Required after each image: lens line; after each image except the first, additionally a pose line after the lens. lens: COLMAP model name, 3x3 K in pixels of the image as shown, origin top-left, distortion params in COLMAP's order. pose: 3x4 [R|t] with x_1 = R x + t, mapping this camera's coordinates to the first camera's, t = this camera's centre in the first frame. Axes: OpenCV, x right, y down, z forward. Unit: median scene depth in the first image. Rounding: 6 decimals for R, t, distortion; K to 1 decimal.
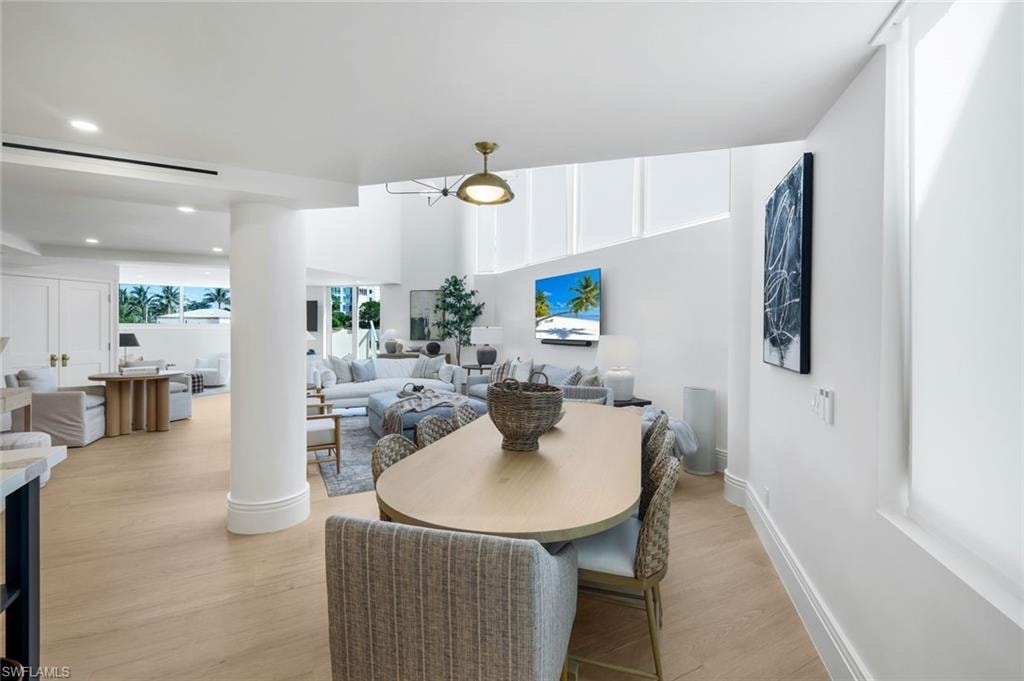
lens RADIAL K [[444.5, 0, 515.9], [0, 444.5, 333.6], [0, 0, 1]] dist [-0.000994, 0.000025]
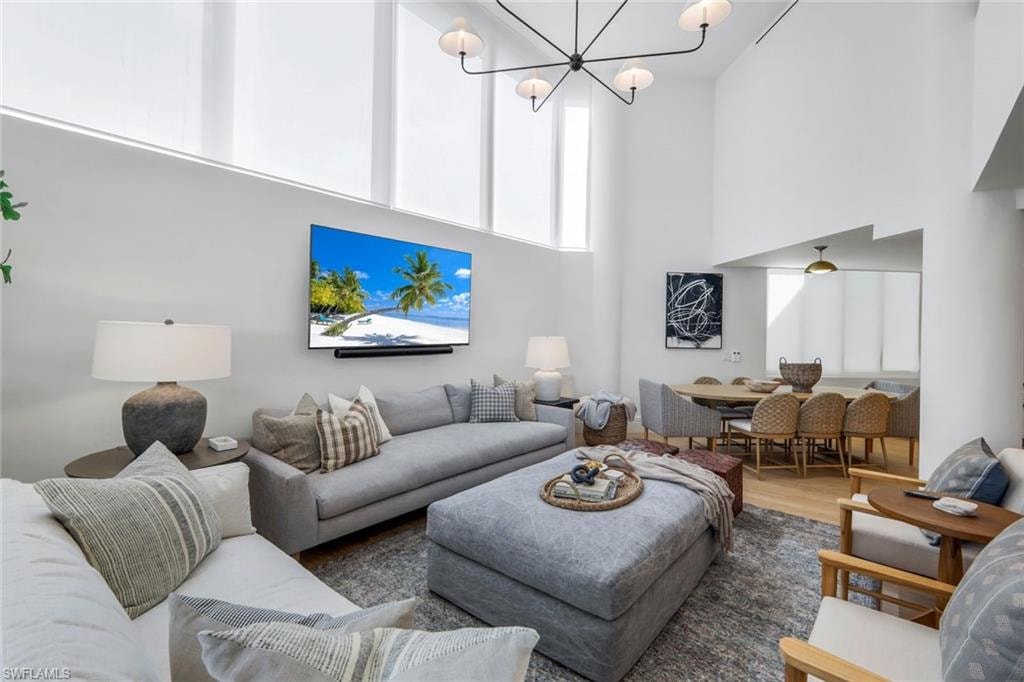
lens RADIAL K [[471.4, 0, 511.4], [0, 471.4, 322.5], [0, 0, 1]] dist [0.019683, 0.000074]
pose [[-0.386121, -0.005212, 0.922433, -0.551946], [-0.011829, 0.999930, 0.000698, -0.022627], [-0.922372, -0.010642, -0.386156, 1.133302]]
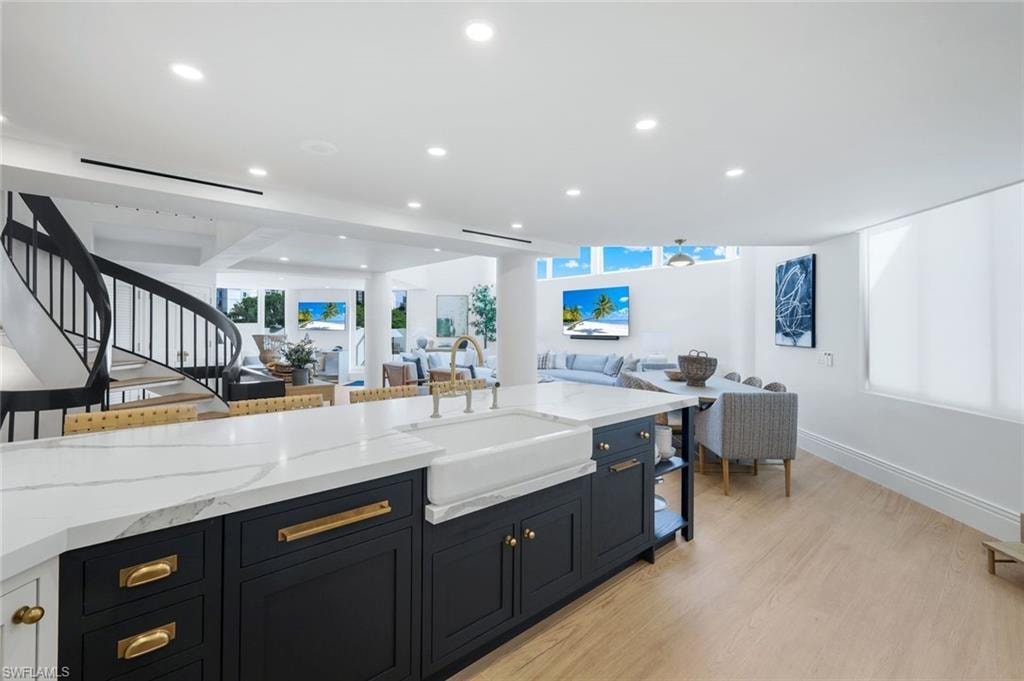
lens RADIAL K [[446.0, 0, 511.9], [0, 446.0, 325.2], [0, 0, 1]] dist [0.000827, 0.000022]
pose [[0.972167, 0.001647, 0.234282, -0.470848], [0.001948, 0.999884, -0.015113, 0.001475], [-0.234280, 0.015149, 0.972051, -0.297757]]
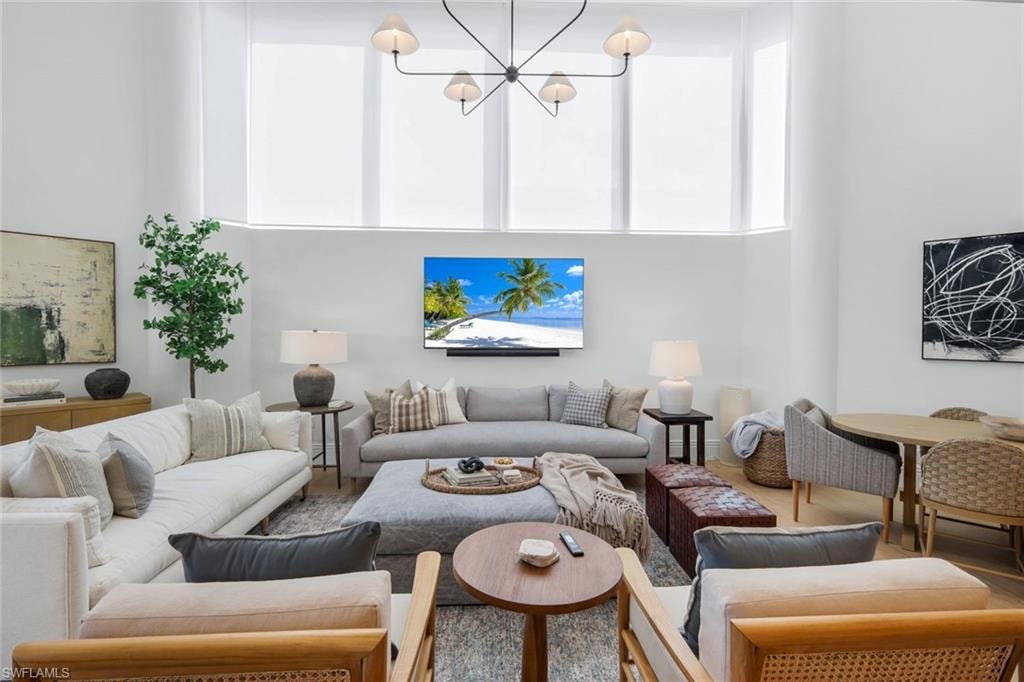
lens RADIAL K [[476.7, 0, 510.1], [0, 476.7, 335.9], [0, 0, 1]] dist [-0.001978, -0.000396]
pose [[0.427469, -0.017114, 0.903868, -0.583637], [0.009435, 0.999851, 0.014469, -0.018374], [-0.903981, 0.002343, 0.427566, 0.672961]]
